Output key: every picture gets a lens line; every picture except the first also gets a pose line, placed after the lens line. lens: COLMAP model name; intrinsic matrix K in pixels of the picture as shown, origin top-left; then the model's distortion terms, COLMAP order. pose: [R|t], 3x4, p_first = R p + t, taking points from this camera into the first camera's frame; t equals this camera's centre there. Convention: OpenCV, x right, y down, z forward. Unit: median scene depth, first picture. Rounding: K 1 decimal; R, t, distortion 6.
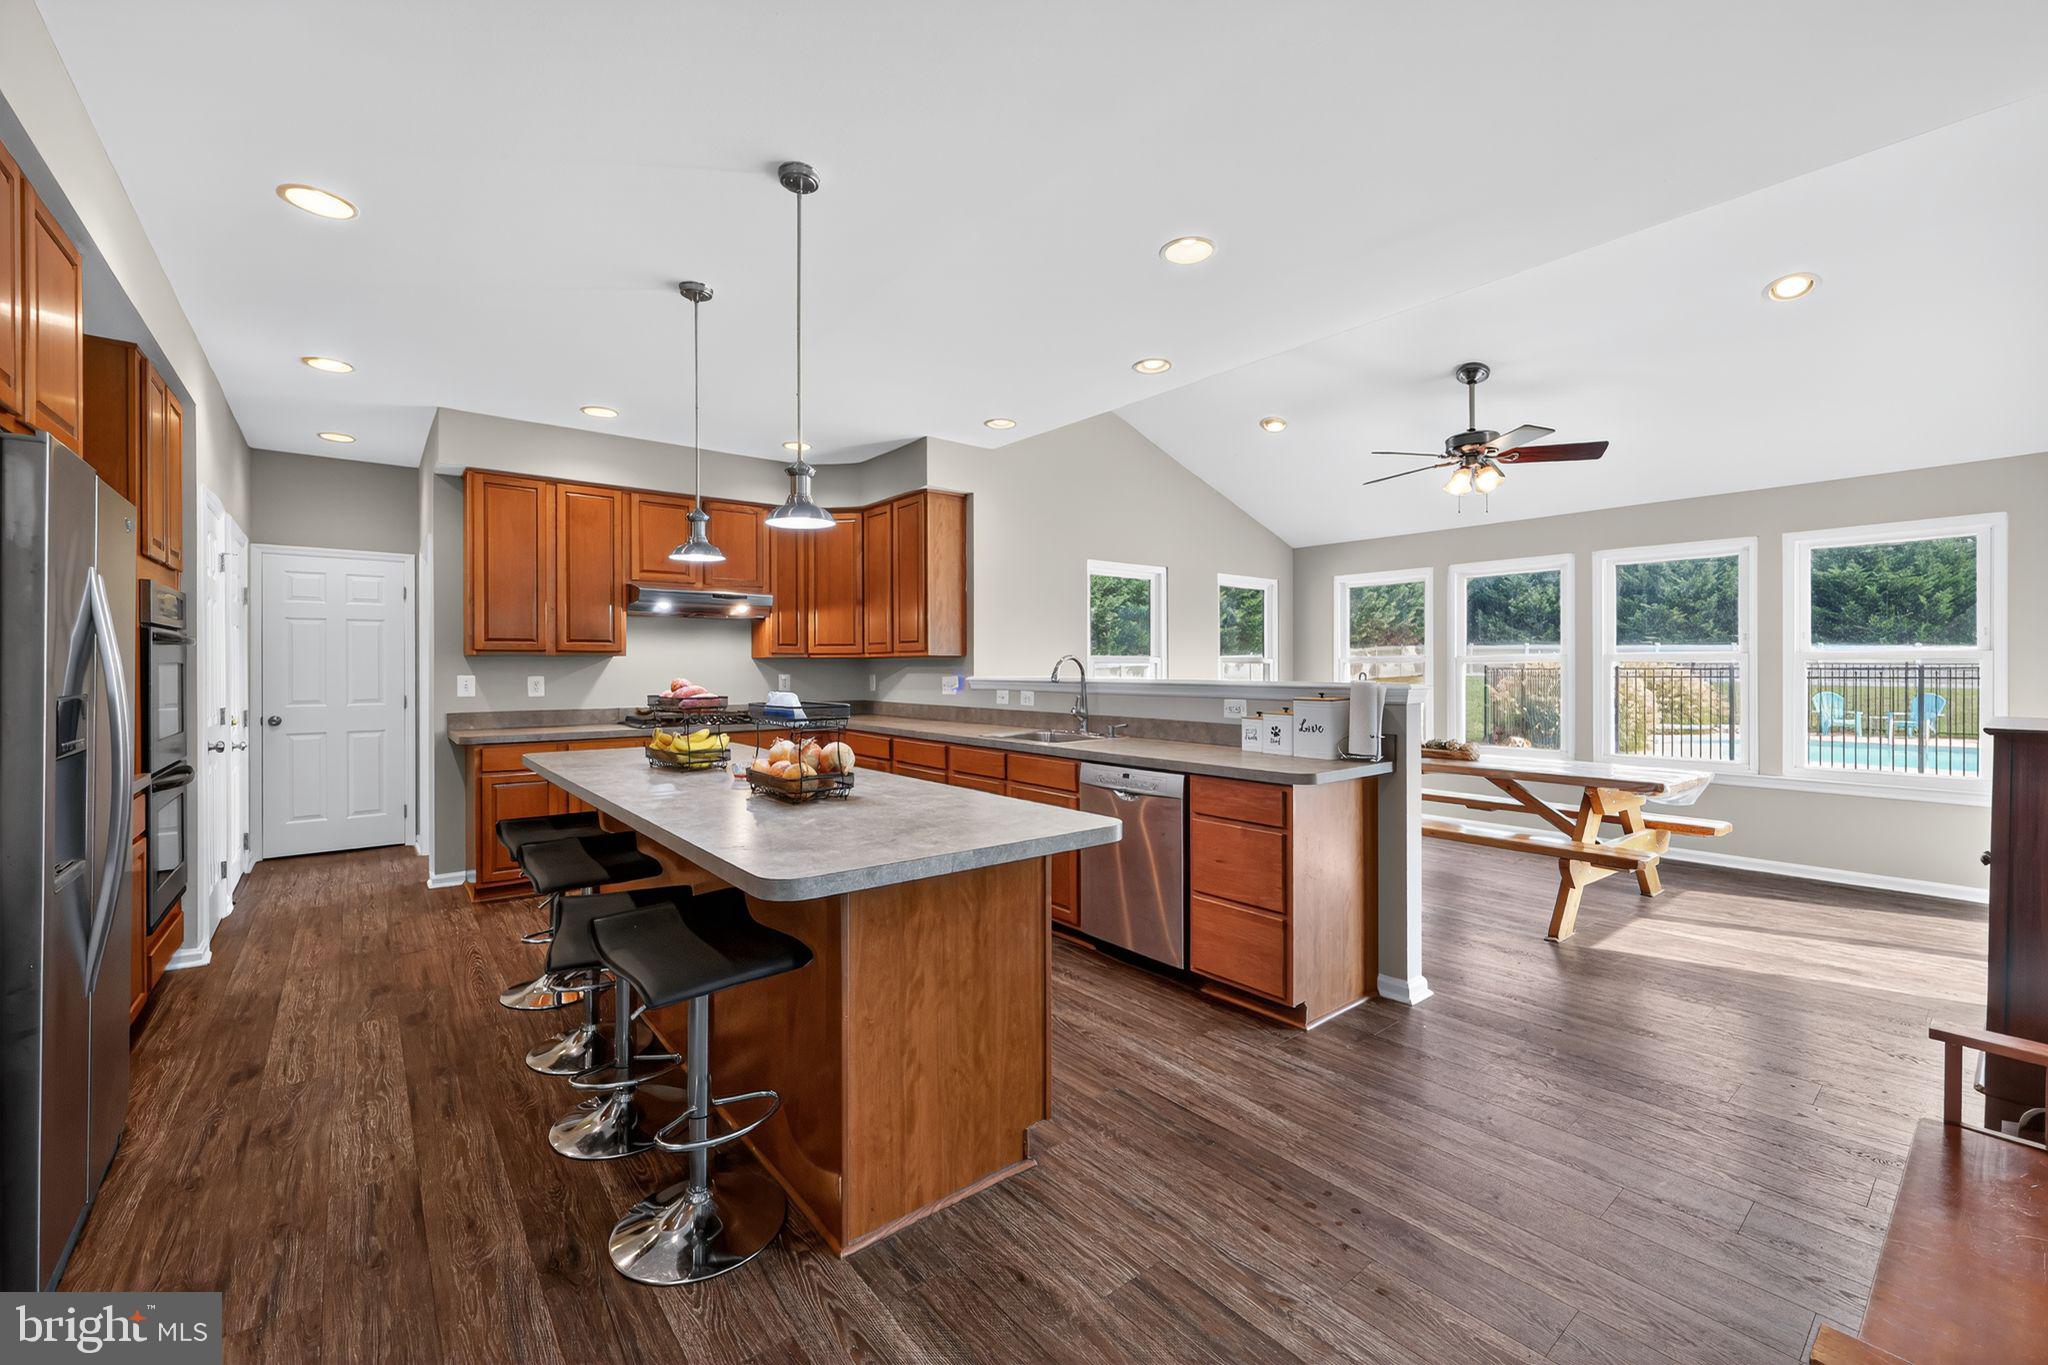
lens RADIAL K [[823.7, 0, 1021.8], [0, 823.7, 674.2], [0, 0, 1]] dist [0.000939, -0.001187]
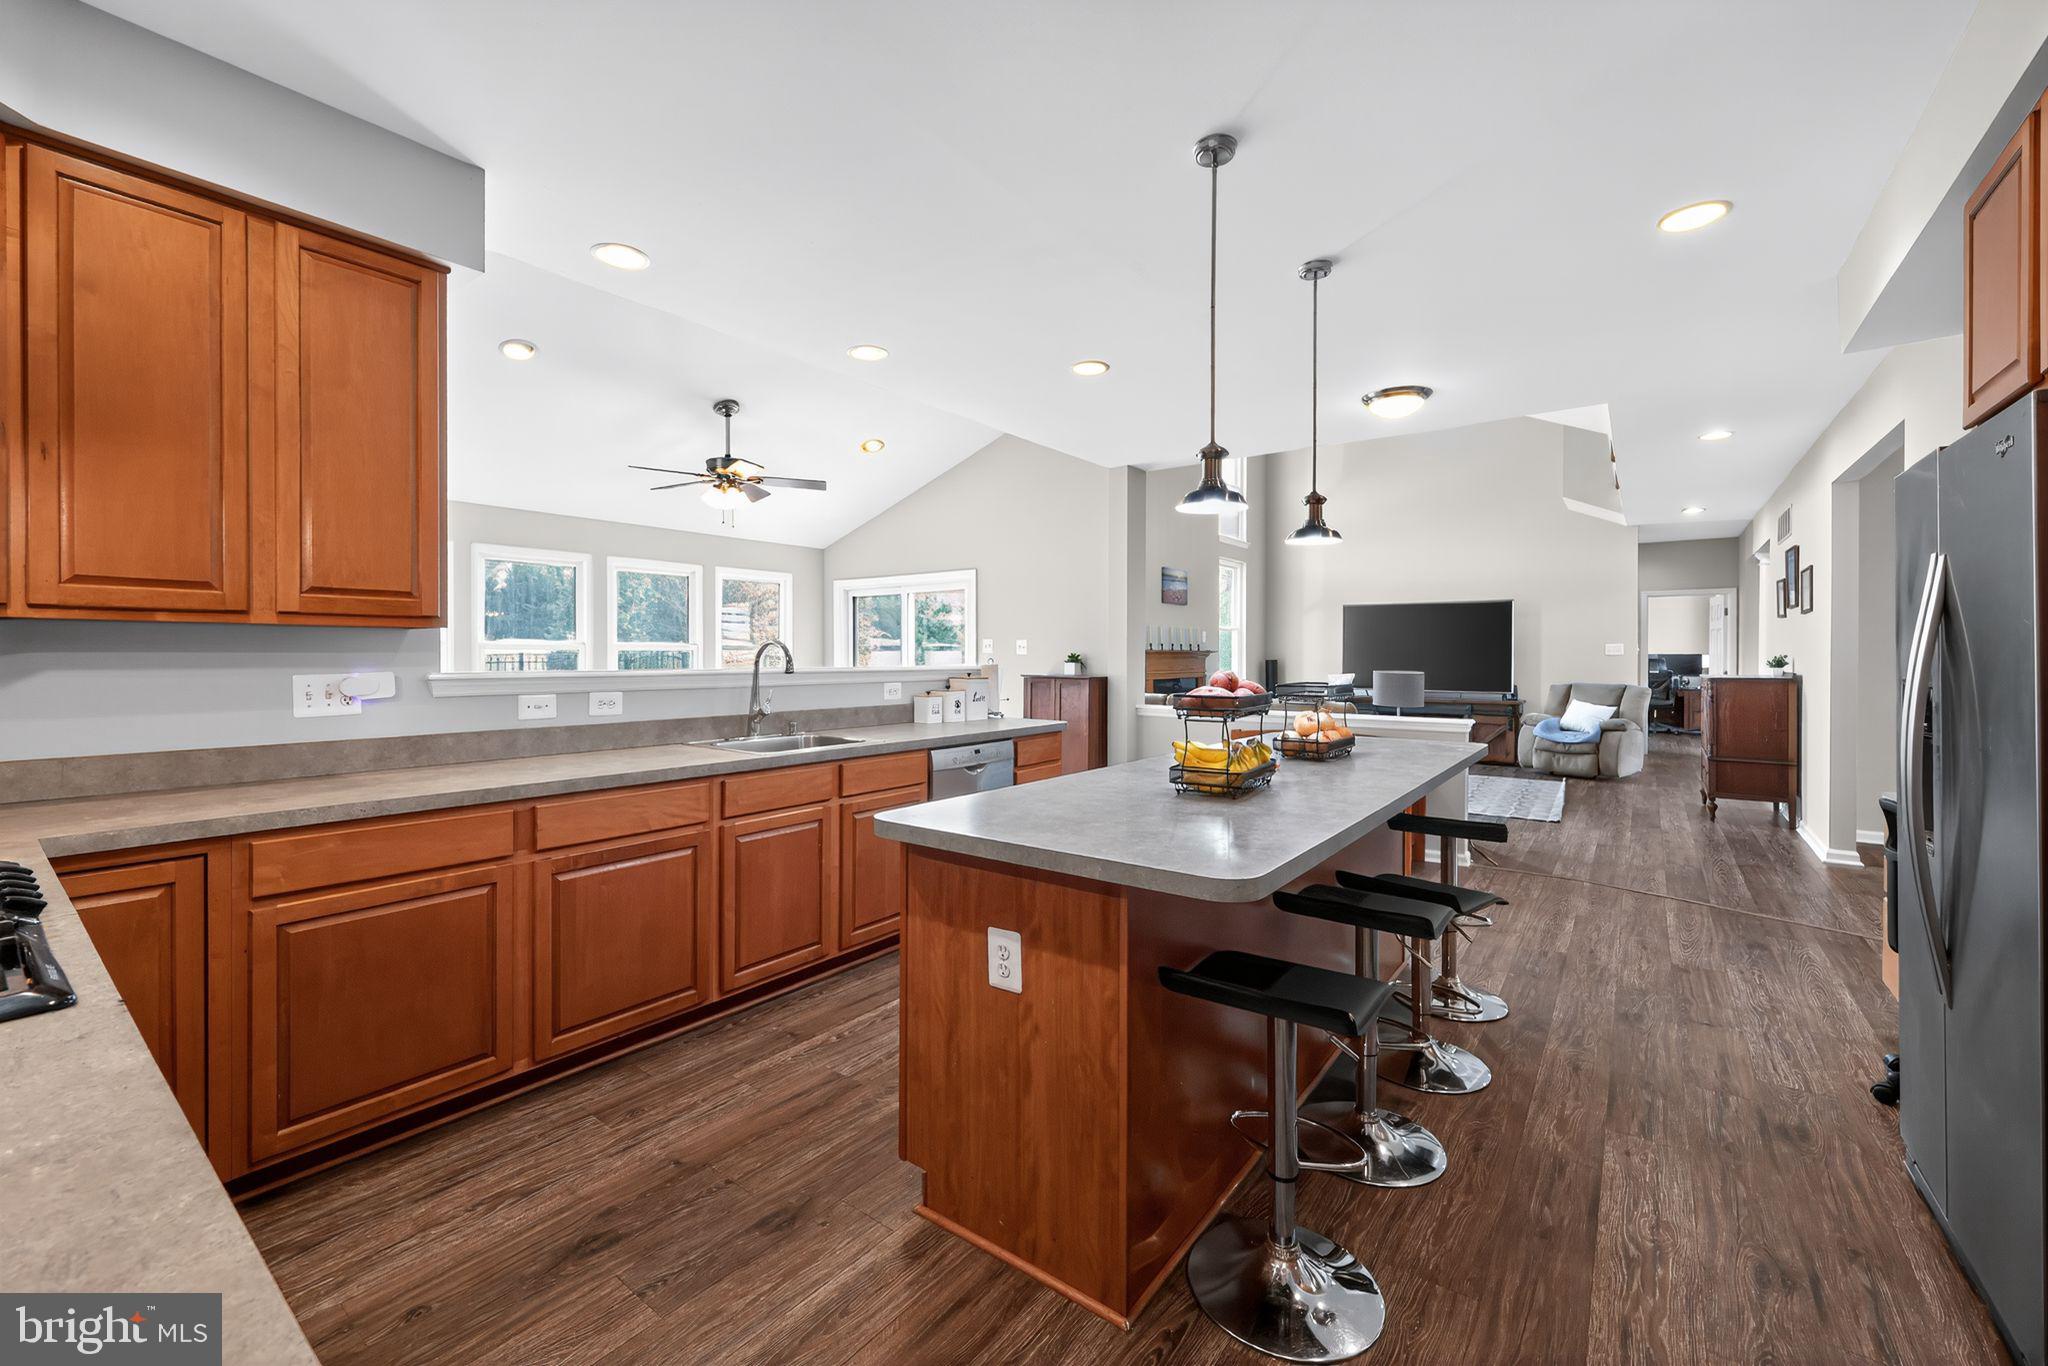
lens RADIAL K [[823.7, 0, 1018.1], [0, 823.7, 658.0], [0, 0, 1]] dist [0.000939, -0.001187]
pose [[-0.237332, 0.000000, 0.971429, -0.683654], [0.008472, 0.999962, 0.002069, -0.003842], [-0.971392, 0.008721, -0.237323, 0.855250]]
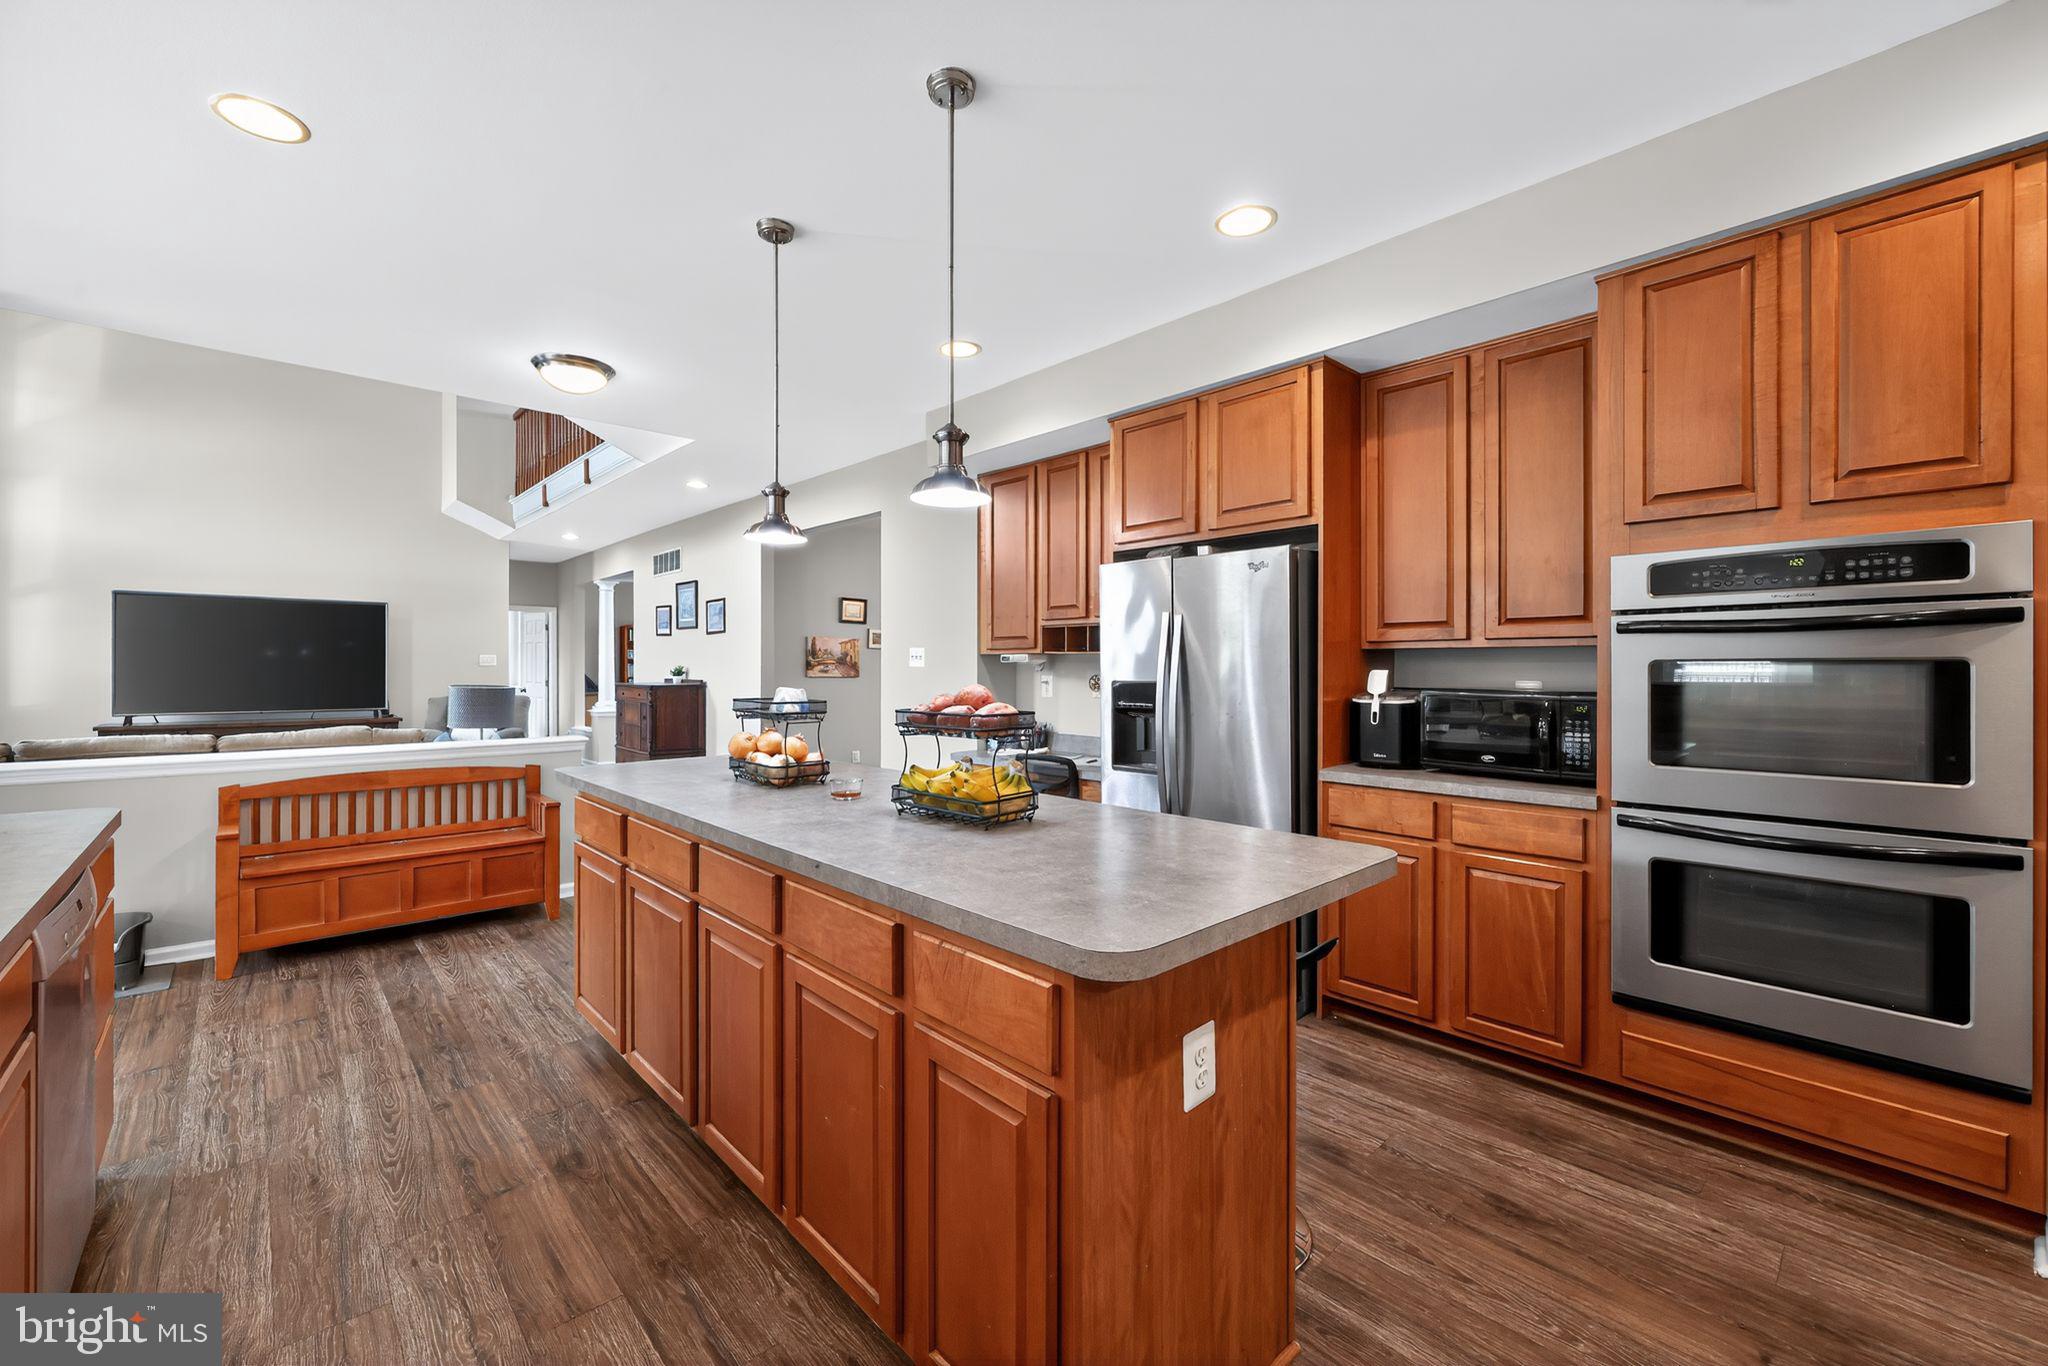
lens RADIAL K [[823.7, 0, 1015.7], [0, 823.7, 667.3], [0, 0, 1]] dist [0.000939, -0.001187]
pose [[-0.997888, 0.001600, -0.064931, -0.254779], [0.001012, 0.999958, 0.009102, -0.007735], [0.064942, 0.009017, -0.997848, 1.046806]]
